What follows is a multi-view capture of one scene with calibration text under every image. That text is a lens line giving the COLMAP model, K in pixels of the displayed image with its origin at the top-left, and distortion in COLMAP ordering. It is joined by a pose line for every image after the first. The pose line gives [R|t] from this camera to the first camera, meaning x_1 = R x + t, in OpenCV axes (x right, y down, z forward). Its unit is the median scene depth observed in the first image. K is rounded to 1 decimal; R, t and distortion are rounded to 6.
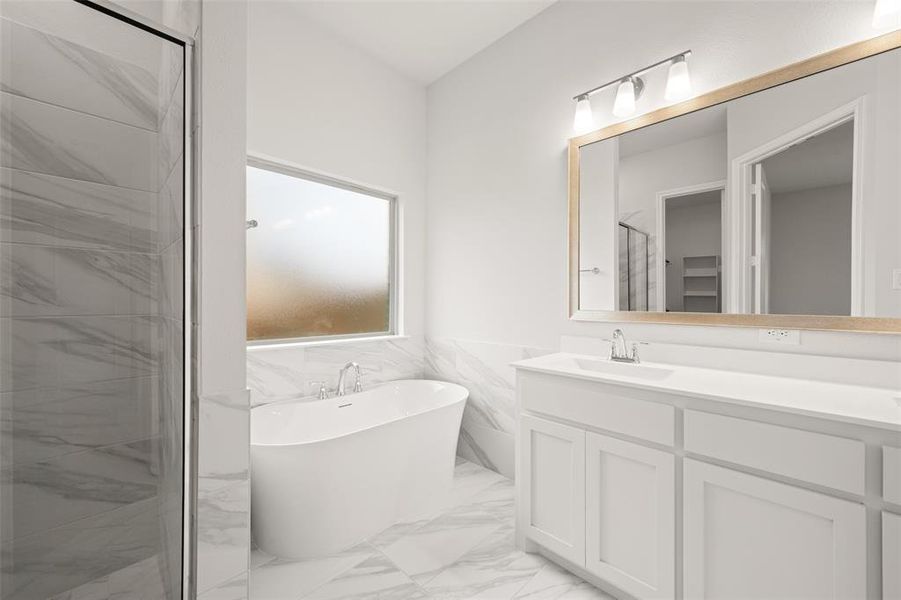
lens RADIAL K [[352.5, 0, 452.0], [0, 352.5, 300.3], [0, 0, 1]] dist [-0.000237, 0.000001]
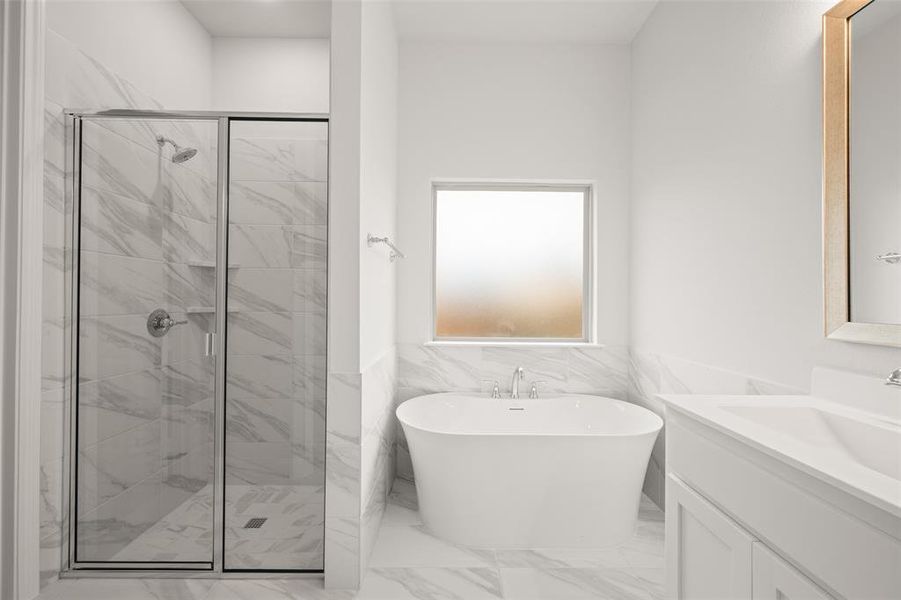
lens RADIAL K [[352.5, 0, 452.0], [0, 352.5, 300.3], [0, 0, 1]] dist [-0.000237, 0.000001]
pose [[0.704064, -0.003368, -0.710129, 0.297354], [-0.002358, 0.999972, -0.007081, -0.000176], [0.710133, 0.006660, 0.704036, 0.185398]]
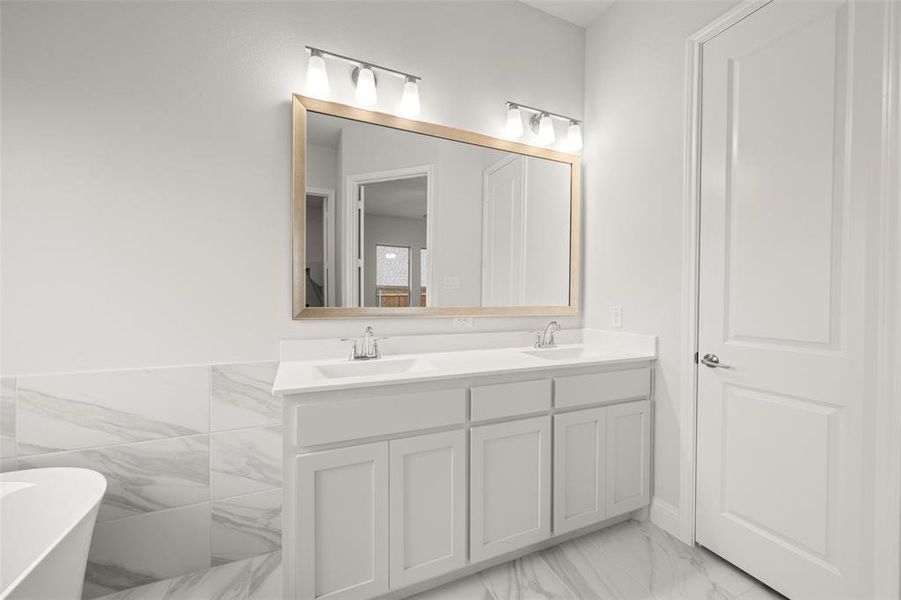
lens RADIAL K [[352.5, 0, 452.0], [0, 352.5, 300.3], [0, 0, 1]] dist [-0.000237, 0.000001]
pose [[0.368155, -0.014533, 0.929651, -0.272933], [-0.004461, 0.999839, 0.017396, -0.005637], [-0.929754, -0.010552, 0.368031, 0.357255]]
